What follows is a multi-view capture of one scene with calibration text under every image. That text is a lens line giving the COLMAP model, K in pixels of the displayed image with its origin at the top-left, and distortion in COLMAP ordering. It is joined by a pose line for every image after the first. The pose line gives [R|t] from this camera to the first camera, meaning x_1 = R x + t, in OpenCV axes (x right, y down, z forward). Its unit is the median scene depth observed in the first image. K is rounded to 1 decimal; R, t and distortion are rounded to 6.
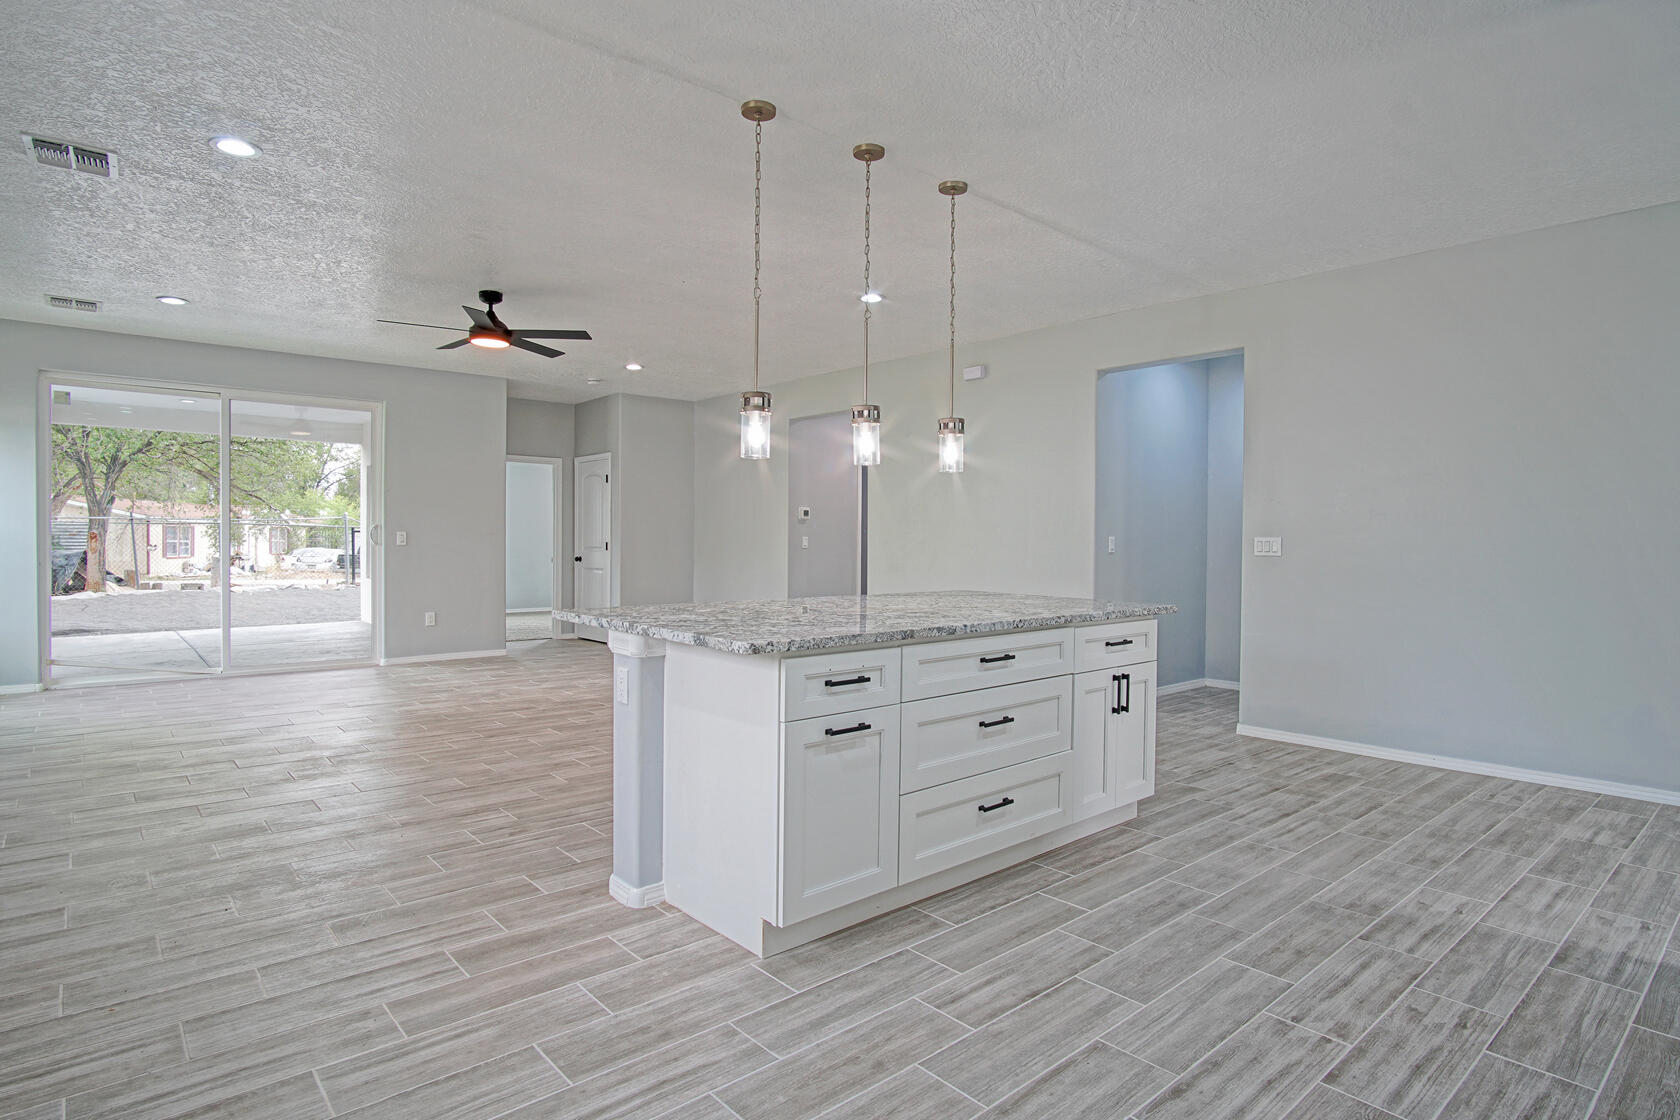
lens RADIAL K [[895.8, 0, 839.7], [0, 895.8, 551.1], [0, 0, 1]] dist [-0.033421, 0.008988]
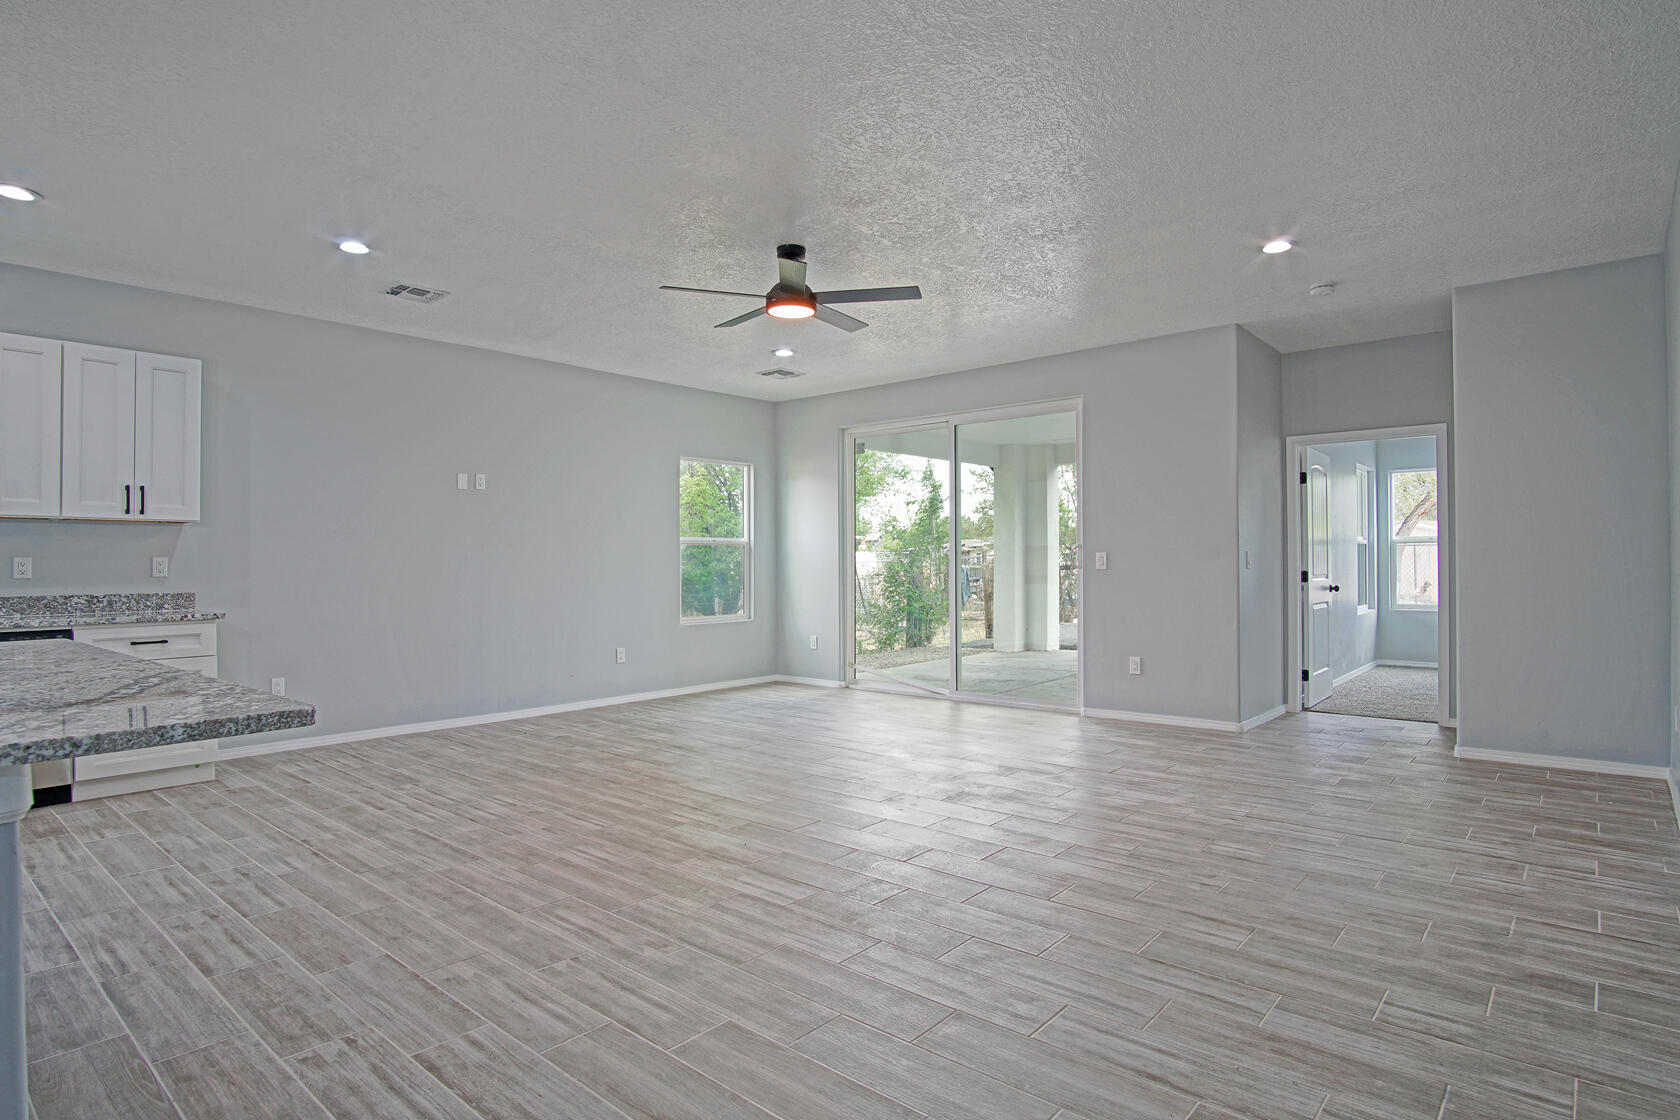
lens RADIAL K [[895.8, 0, 828.0], [0, 895.8, 561.0], [0, 0, 1]] dist [-0.033421, 0.008988]
pose [[0.136212, -0.011290, -0.990615, 0.474123], [-0.005286, 0.999913, -0.012123, -0.005456], [0.990666, 0.006888, 0.136141, 1.134079]]
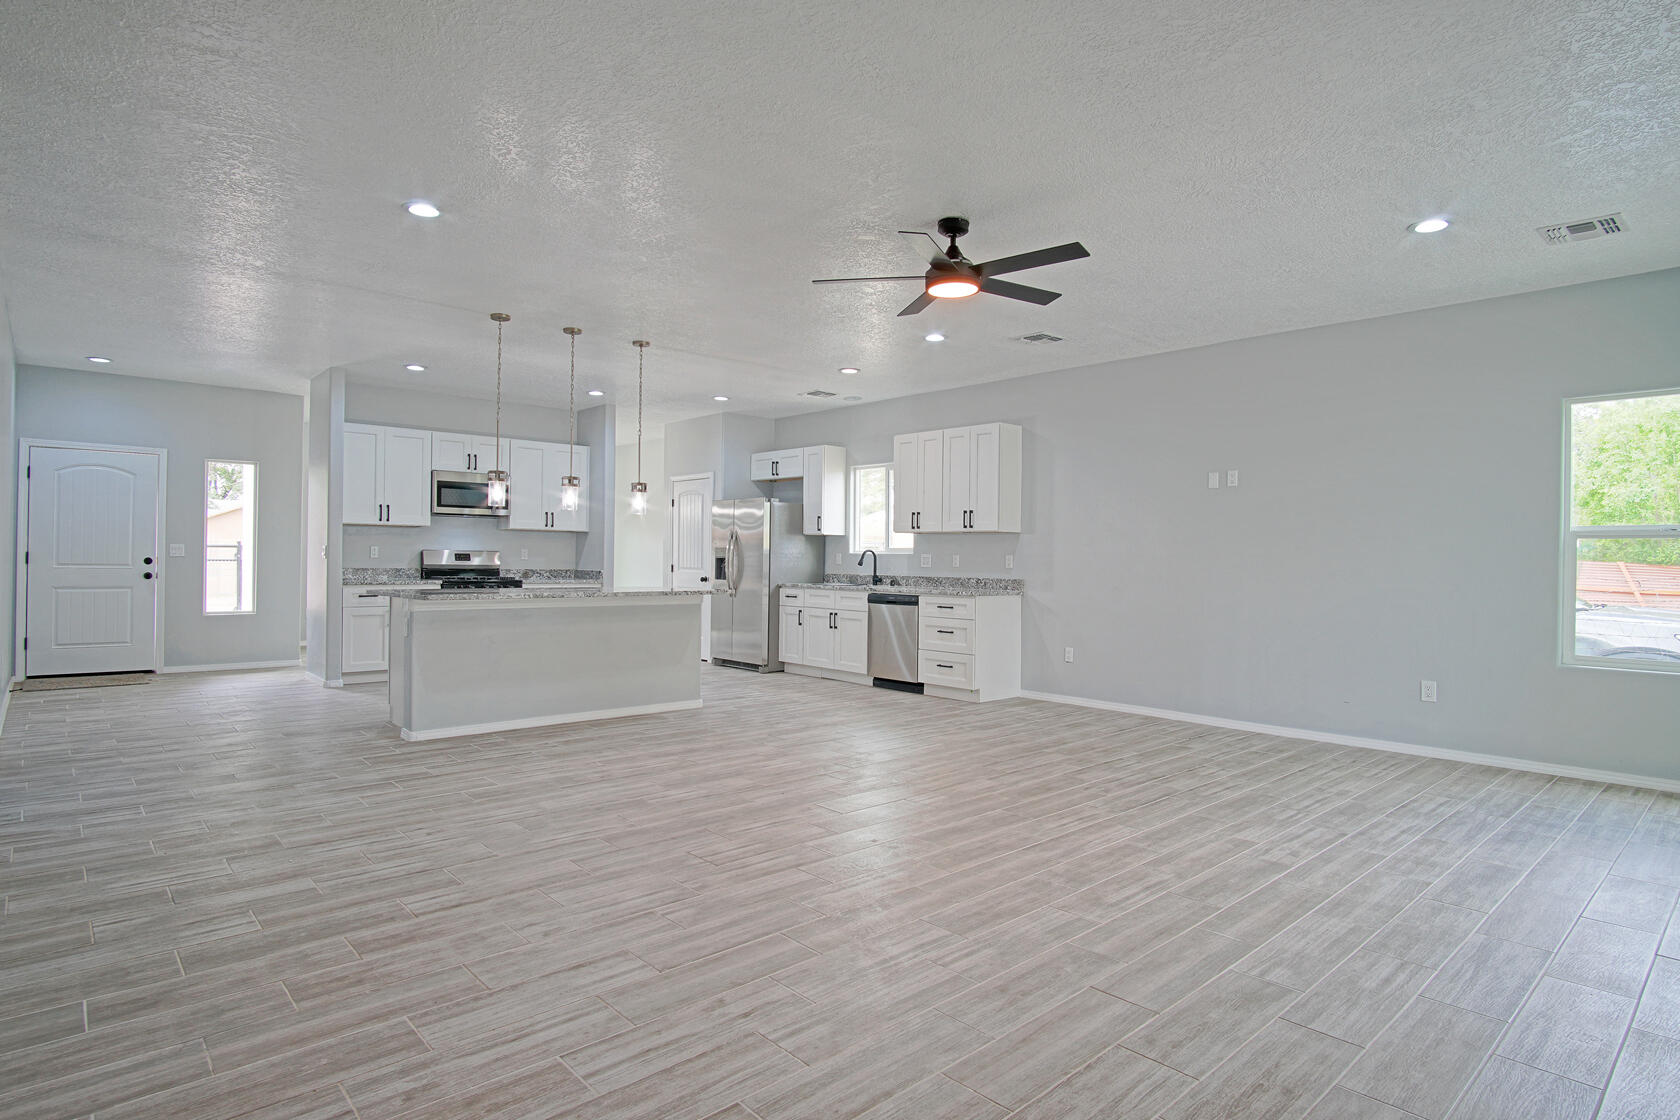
lens RADIAL K [[895.8, 0, 841.4], [0, 895.8, 548.2], [0, 0, 1]] dist [-0.033421, 0.008988]
pose [[-0.999485, -0.020565, -0.024644, -0.352244], [-0.020581, 0.999788, 0.000363, -0.025766], [0.024631, 0.000870, -0.999696, 2.117449]]
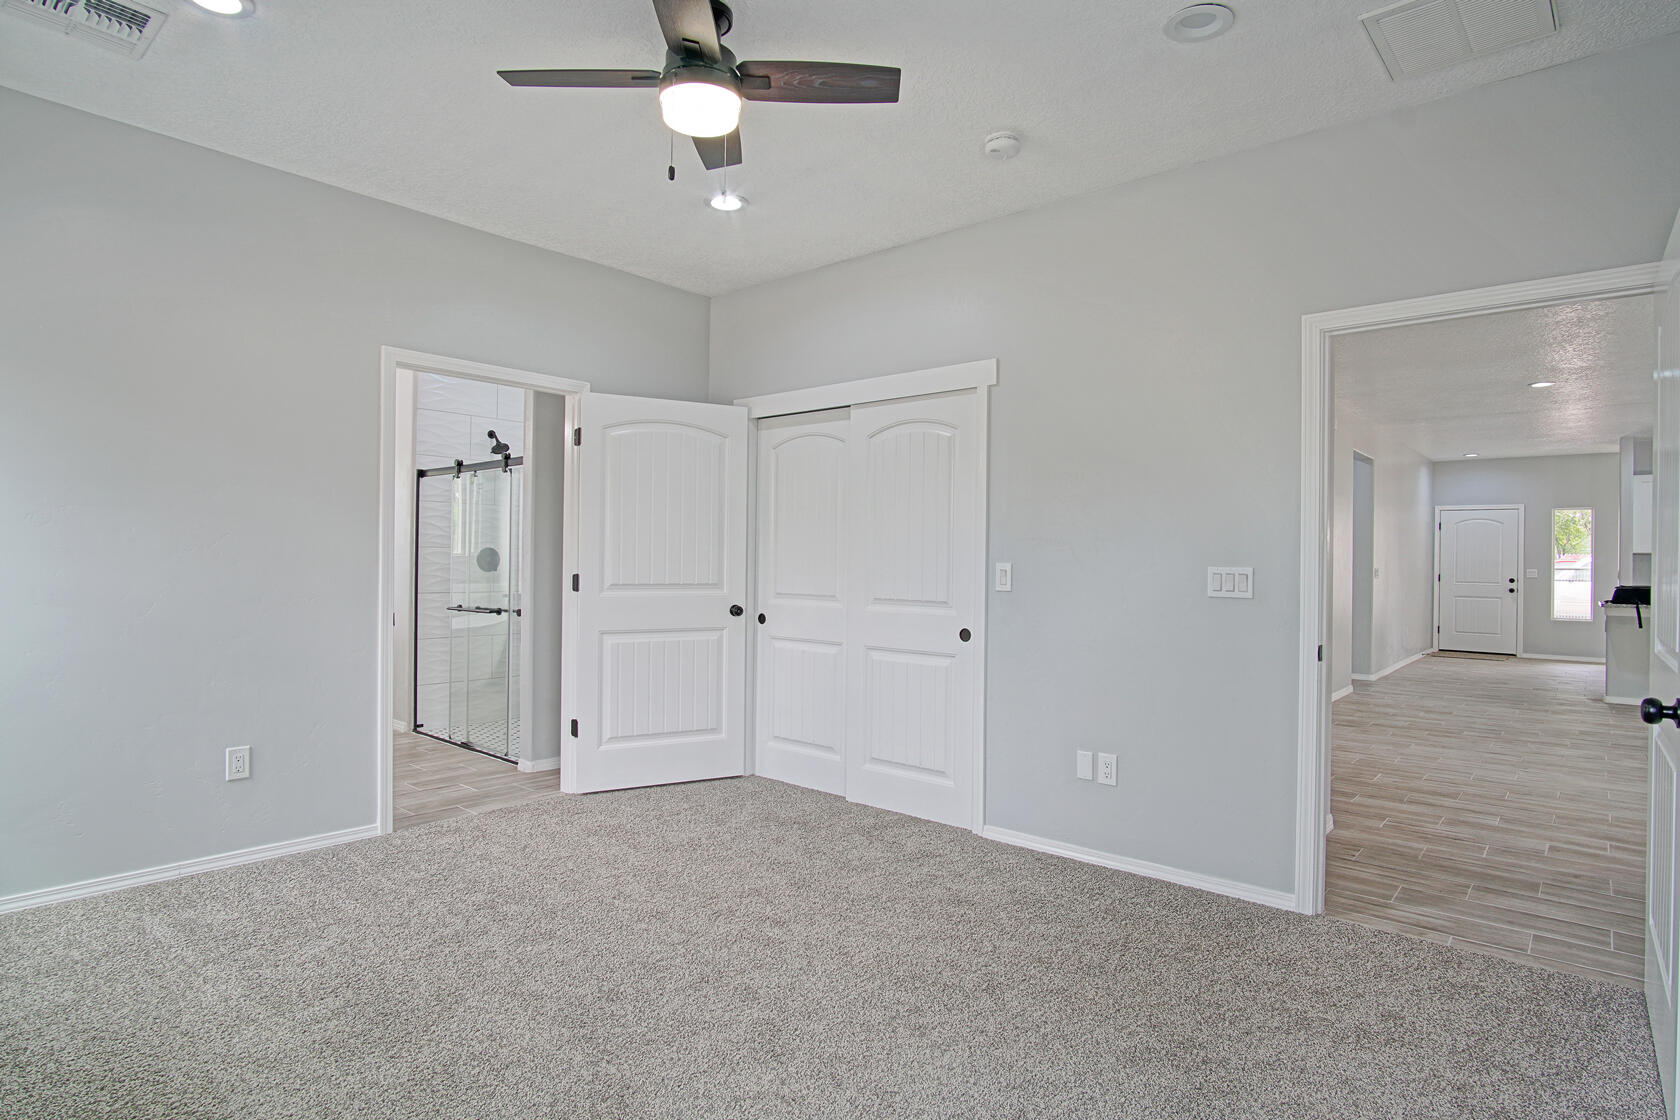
lens RADIAL K [[895.8, 0, 841.4], [0, 895.8, 564.9], [0, 0, 1]] dist [-0.033421, 0.008988]
pose [[-0.139415, -0.005284, 0.990220, -1.313489], [0.004891, 0.999970, 0.006024, -0.043474], [-0.990222, 0.005684, -0.139385, 2.657107]]
